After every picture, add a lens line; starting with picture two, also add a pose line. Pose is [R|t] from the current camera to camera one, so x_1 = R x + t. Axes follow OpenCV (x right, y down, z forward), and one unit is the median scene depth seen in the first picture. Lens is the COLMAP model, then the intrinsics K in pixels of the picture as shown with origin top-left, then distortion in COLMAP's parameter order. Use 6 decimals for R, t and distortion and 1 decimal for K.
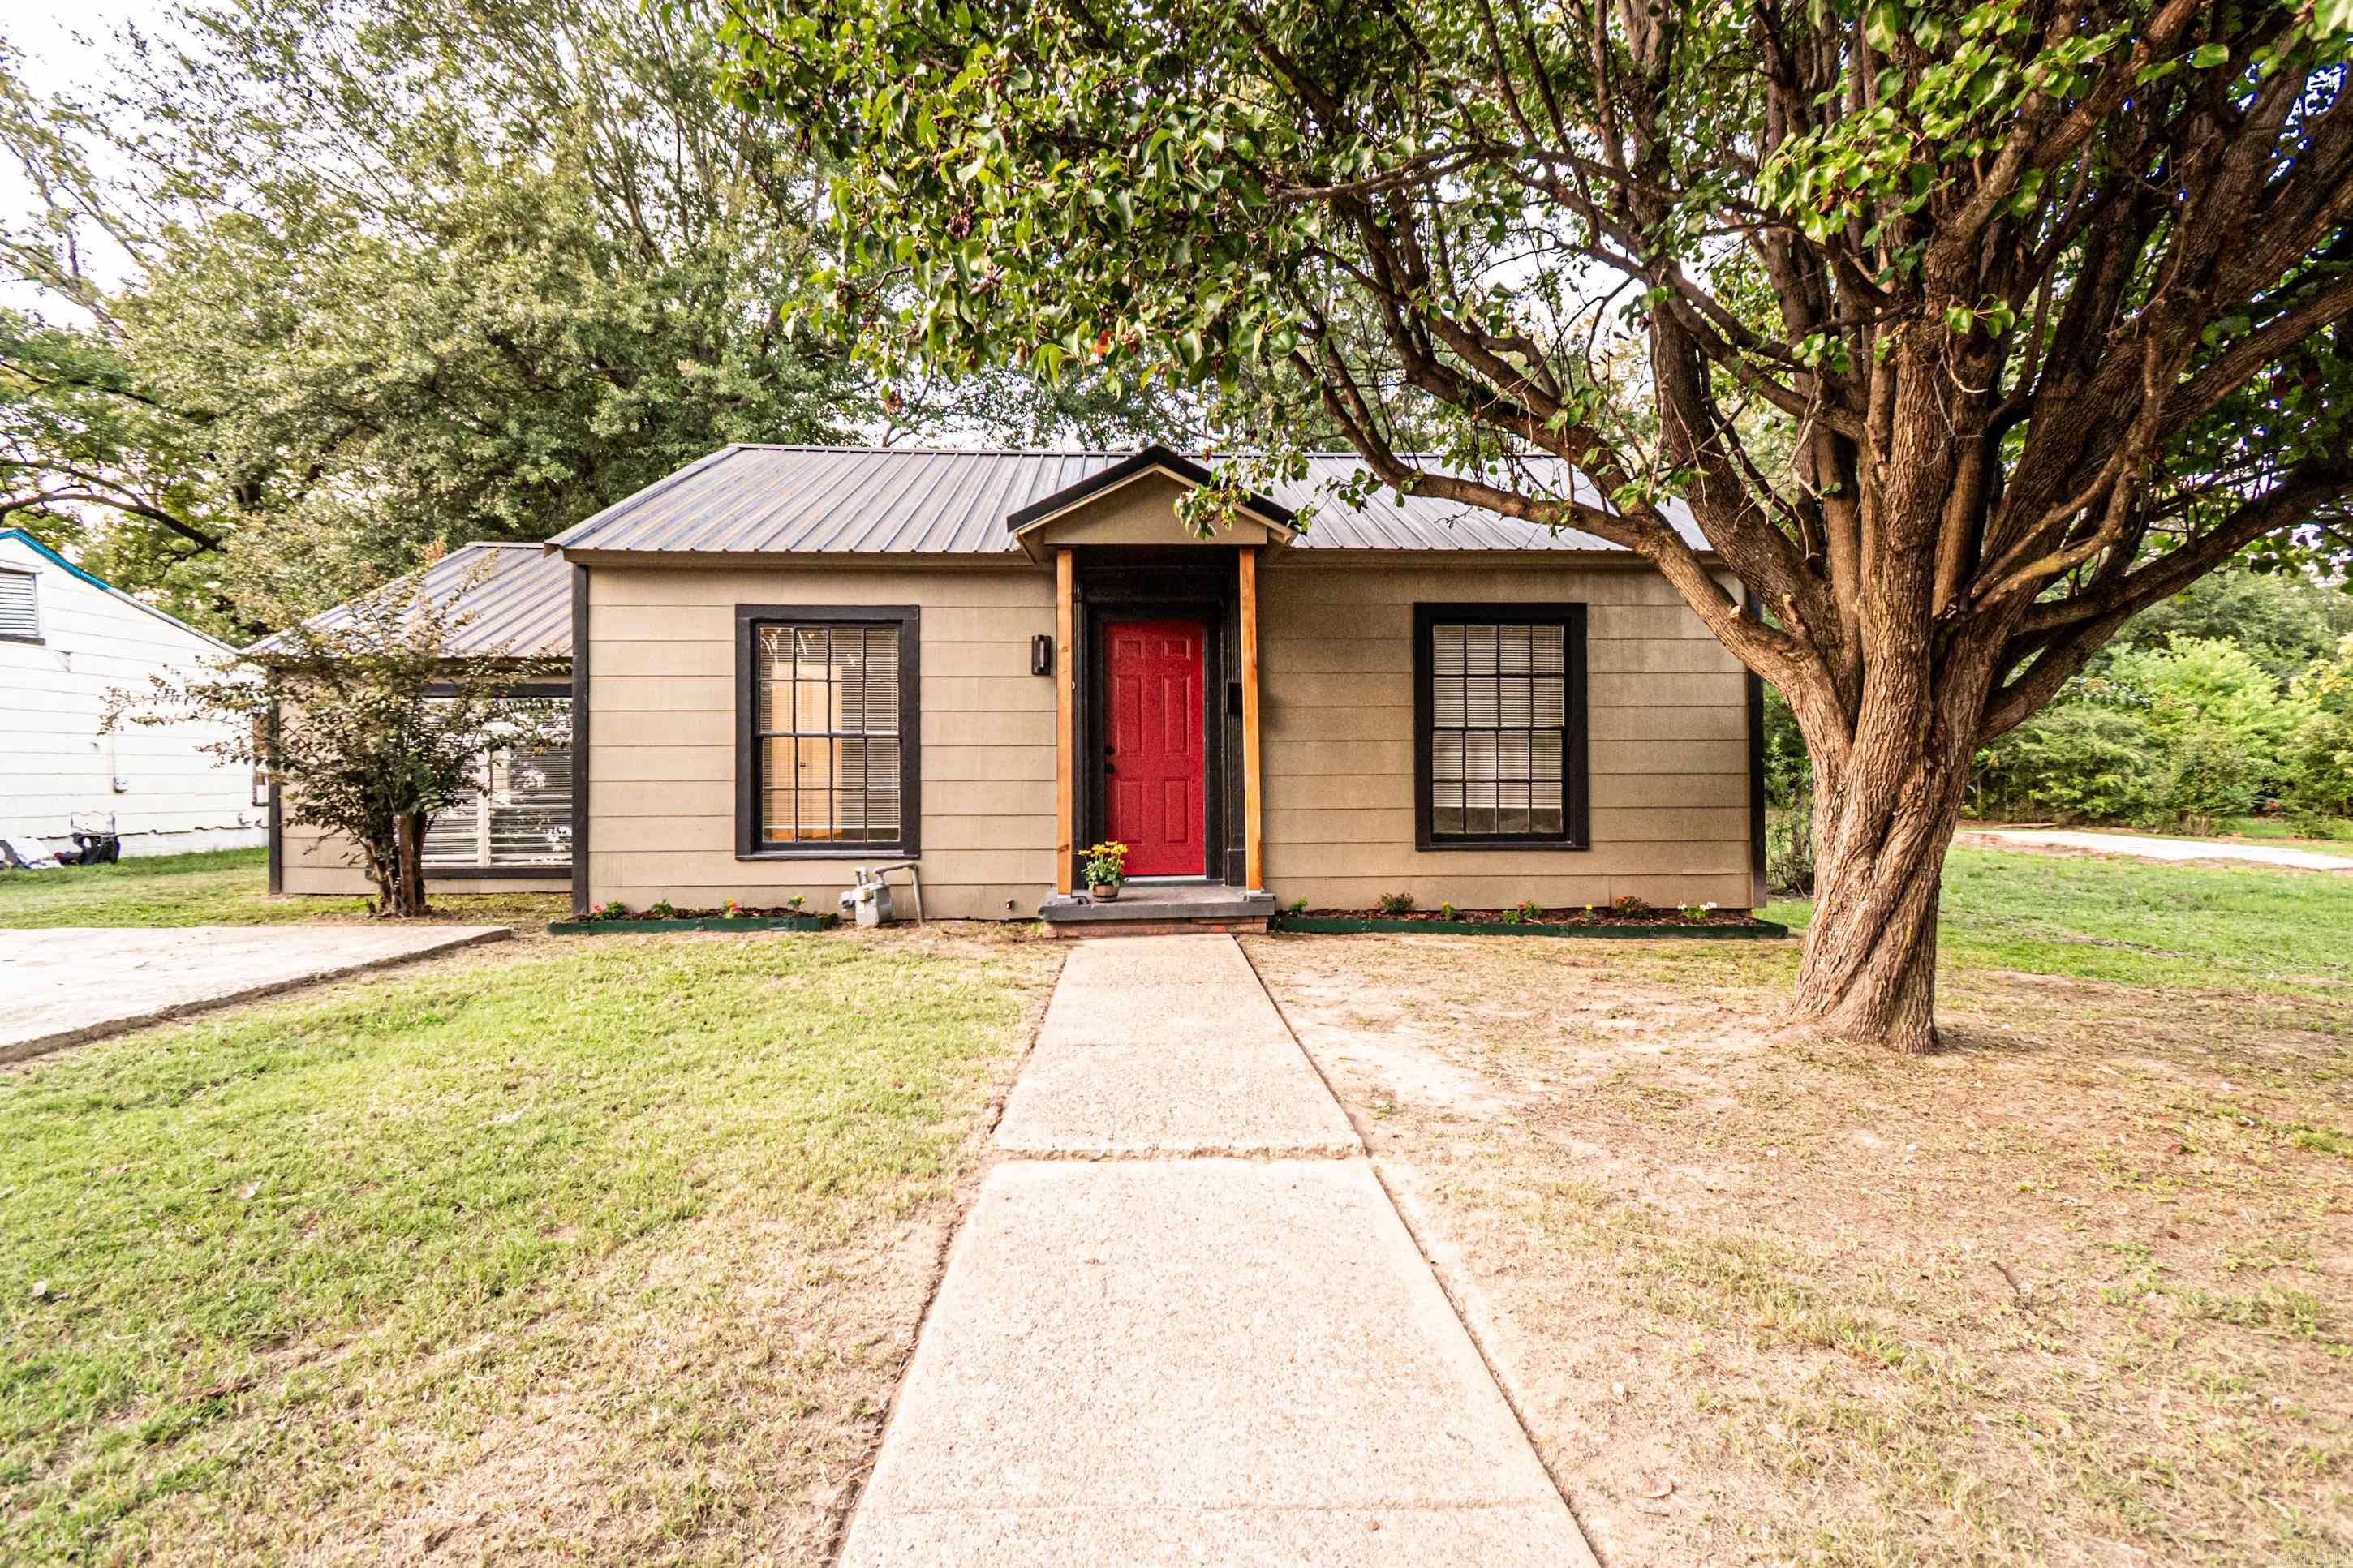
lens RADIAL K [[1035.8, 0, 1181.1], [0, 1035.8, 780.7], [0, 0, 1]] dist [0.000292, -0.000298]
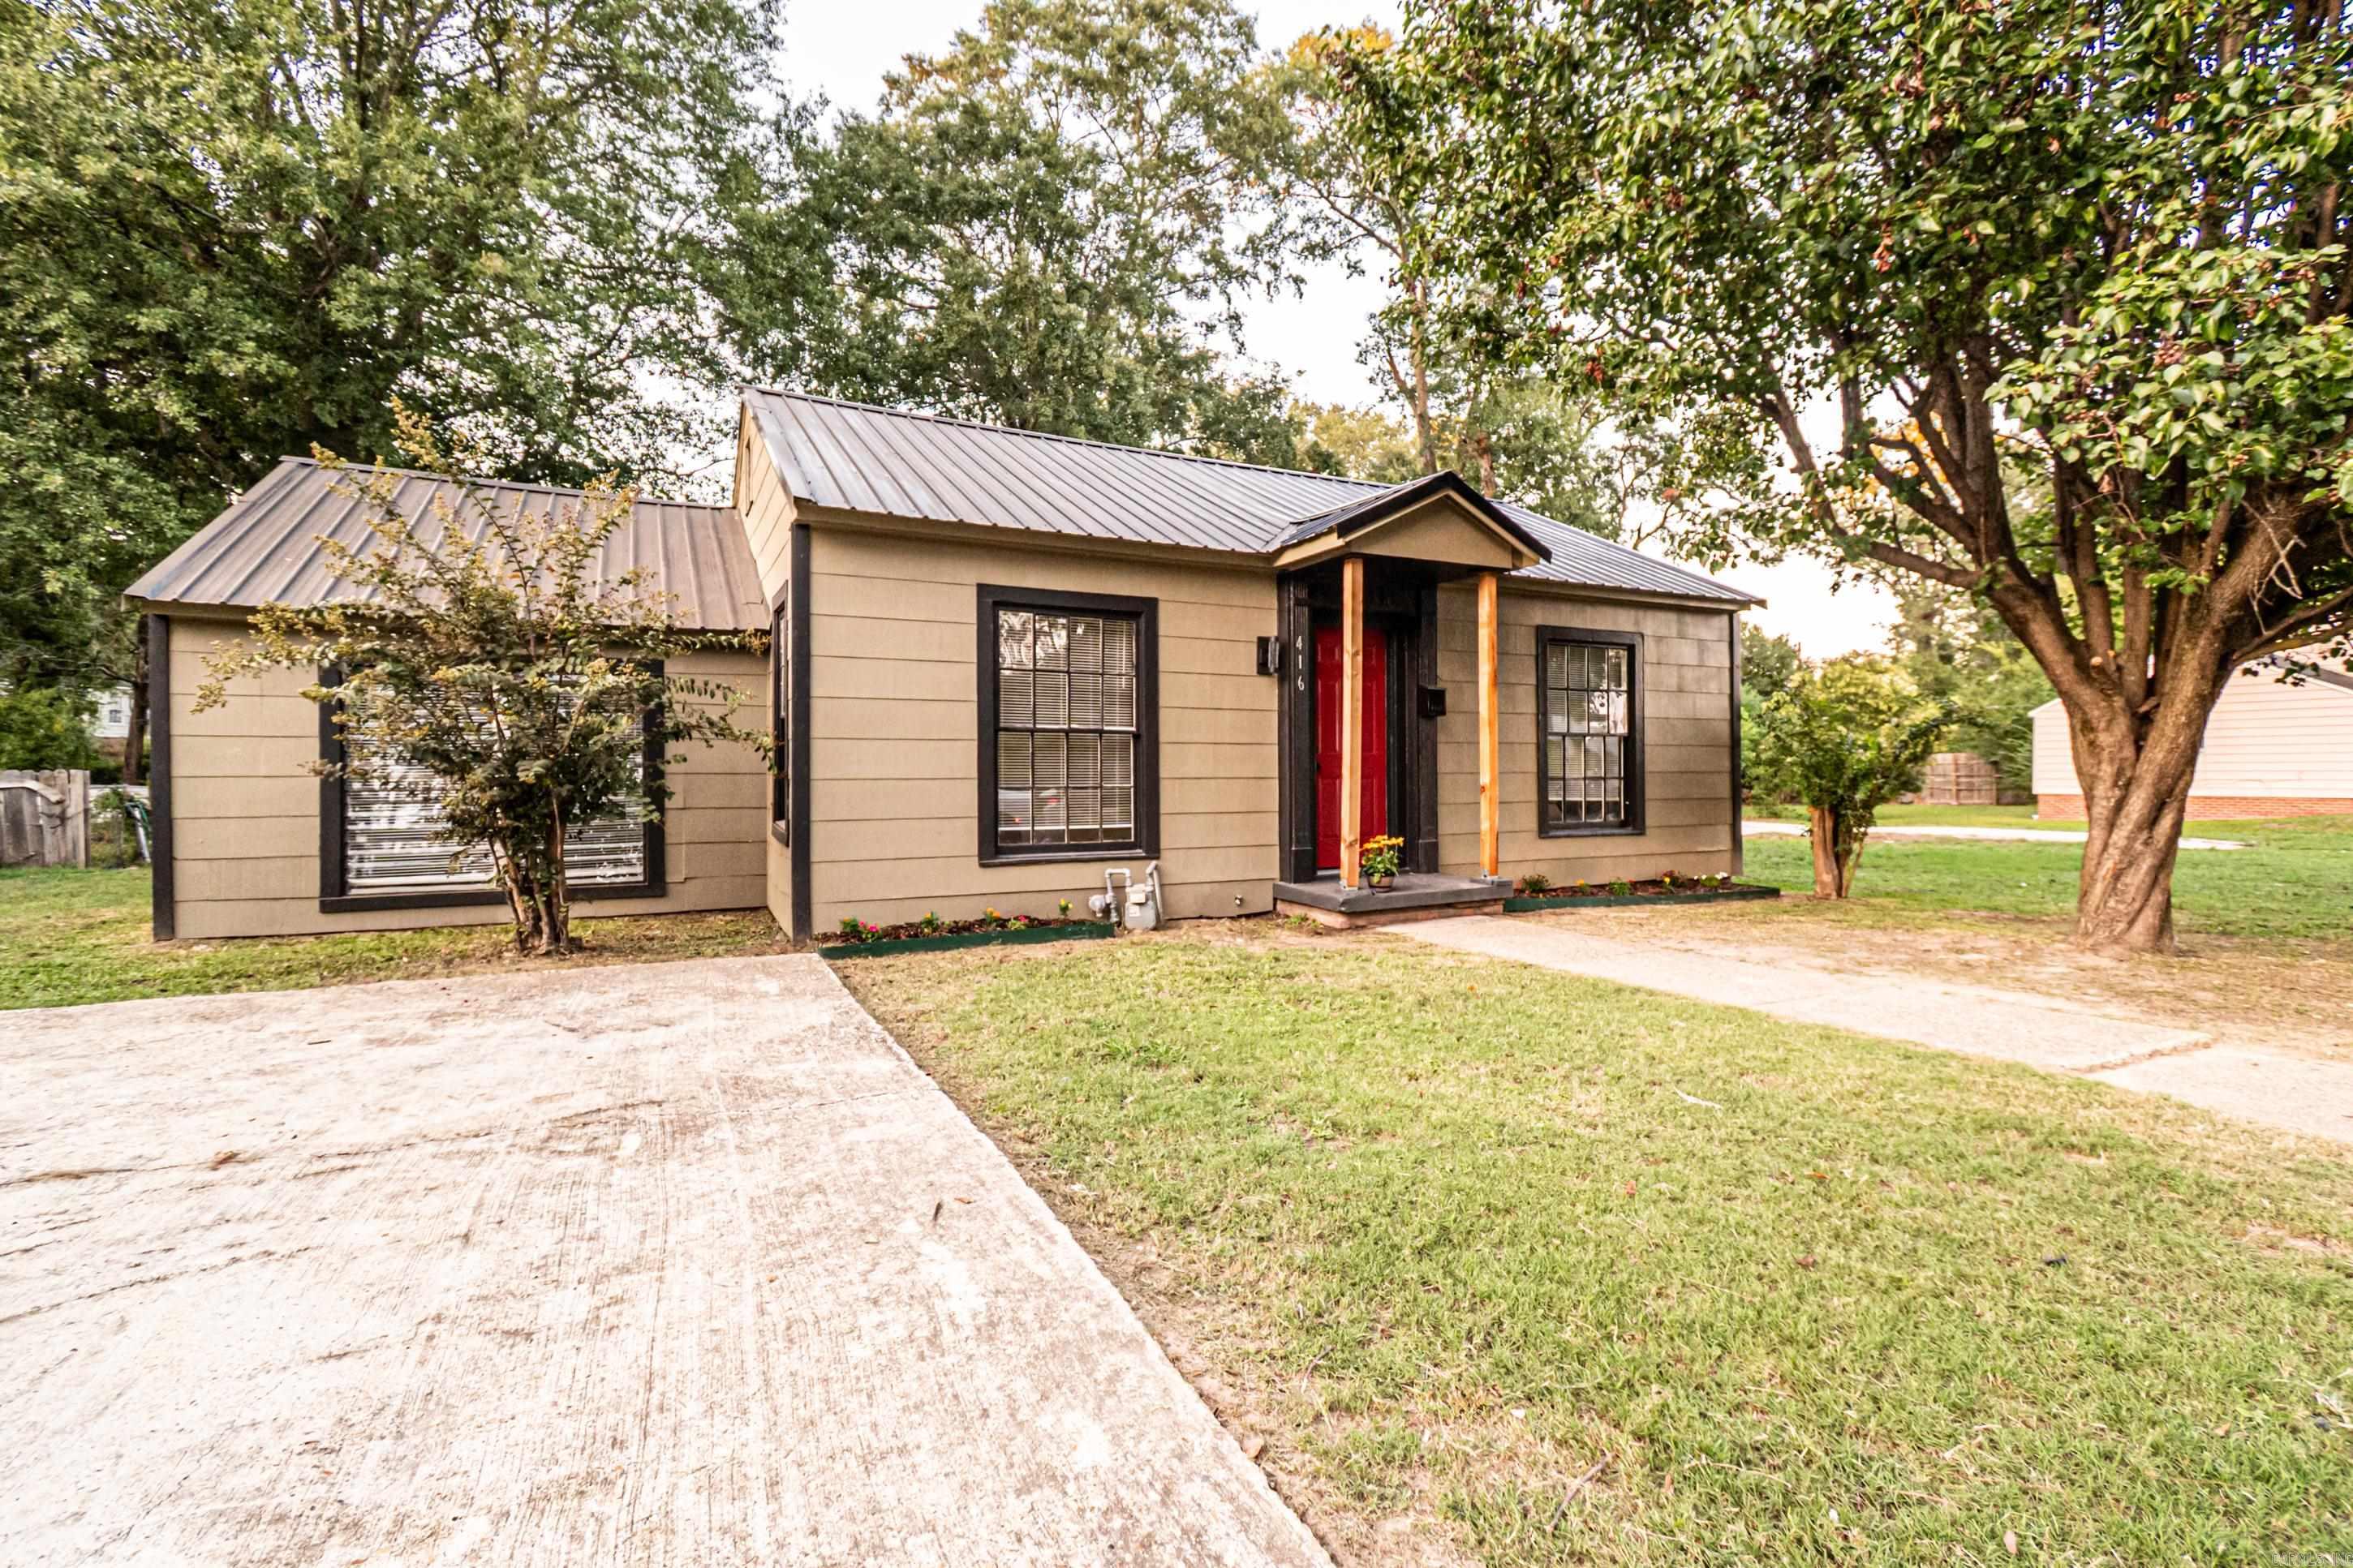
lens RADIAL K [[1035.8, 0, 1186.2], [0, 1035.8, 779.7], [0, 0, 1]] dist [0.000292, -0.000298]
pose [[0.916428, -0.001837, 0.400194, -0.618949], [0.000375, 0.999993, 0.003731, -0.002100], [-0.400199, -0.003269, 0.916423, 0.097693]]
